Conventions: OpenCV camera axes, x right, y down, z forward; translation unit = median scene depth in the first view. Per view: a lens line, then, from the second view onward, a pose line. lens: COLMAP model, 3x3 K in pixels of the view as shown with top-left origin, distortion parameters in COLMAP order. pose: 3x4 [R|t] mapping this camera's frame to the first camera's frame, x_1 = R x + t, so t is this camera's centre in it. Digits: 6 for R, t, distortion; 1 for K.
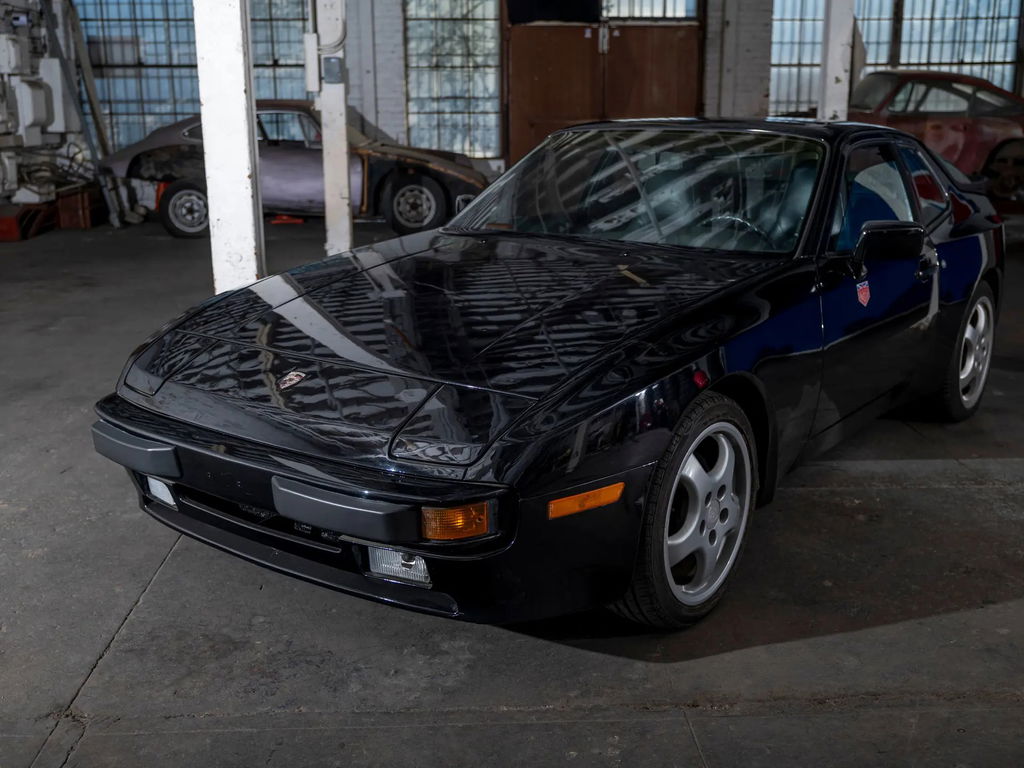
lens RADIAL K [[1118.6, 0, 500.4], [0, 1118.6, 389.7], [0, 0, 1]] dist [-0.006405, 0.004756]
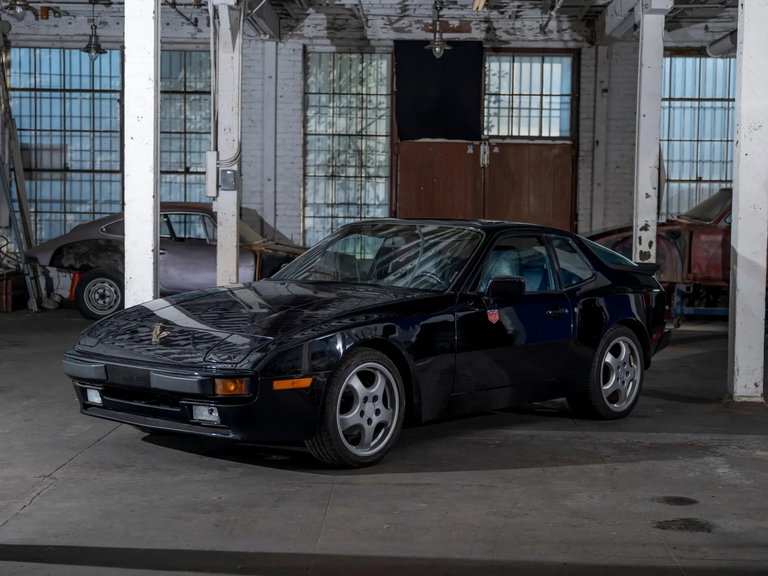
lens RADIAL K [[1477.3, 0, 384.0], [0, 1477.3, 288.0], [0, 0, 1]] dist [0.015659, 0.169781]
pose [[0.997384, 0.023609, -0.068327, 0.096072], [-0.036668, 0.979774, -0.196719, 0.102288], [0.062301, 0.198710, 0.978076, -0.394946]]
